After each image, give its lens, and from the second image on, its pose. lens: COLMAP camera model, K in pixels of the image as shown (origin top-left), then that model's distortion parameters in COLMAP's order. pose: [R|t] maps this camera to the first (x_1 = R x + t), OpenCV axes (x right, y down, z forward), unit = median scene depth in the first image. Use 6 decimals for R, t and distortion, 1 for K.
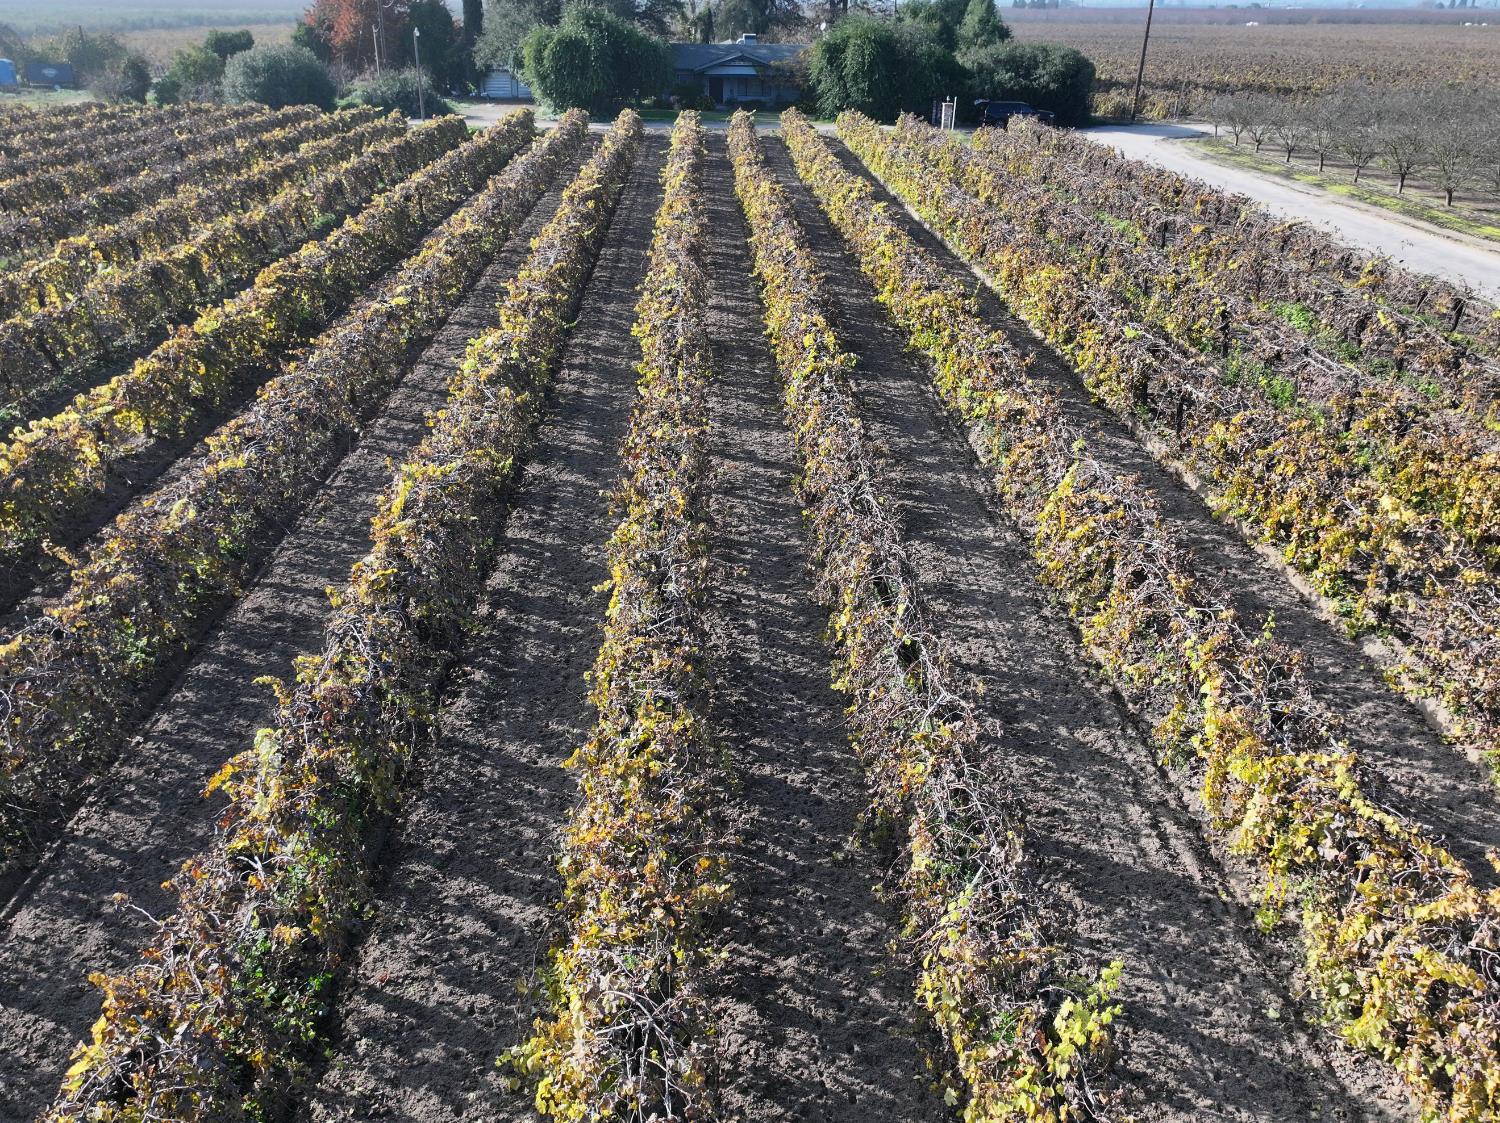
lens RADIAL K [[1190.7, 0, 750.0], [0, 1190.7, 561.5], [0, 0, 1]] dist [0.005218, -0.000266]
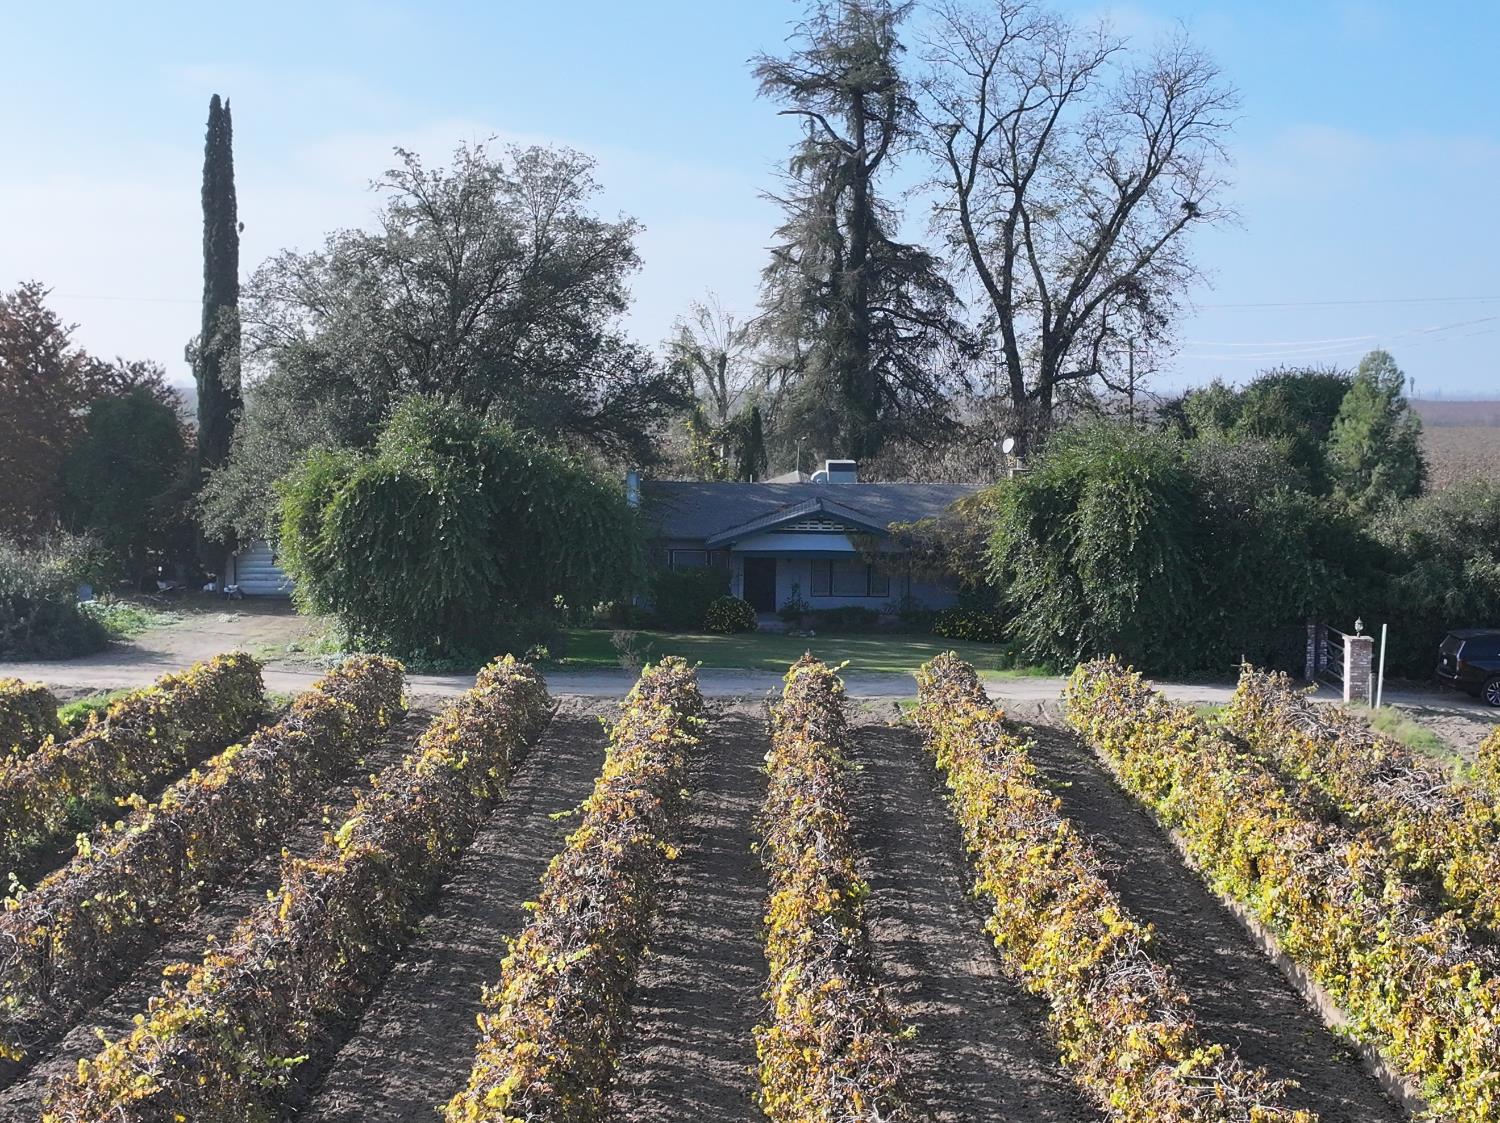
lens RADIAL K [[2122.7, 0, 749.9], [0, 2122.7, 559.6], [0, 0, 1]] dist [0.013762, -0.013856]
pose [[0.998846, 0.001326, -0.048009, 0.004586], [-0.018192, 0.935578, -0.352652, -0.142504], [0.044448, 0.353119, 0.934522, 0.302242]]
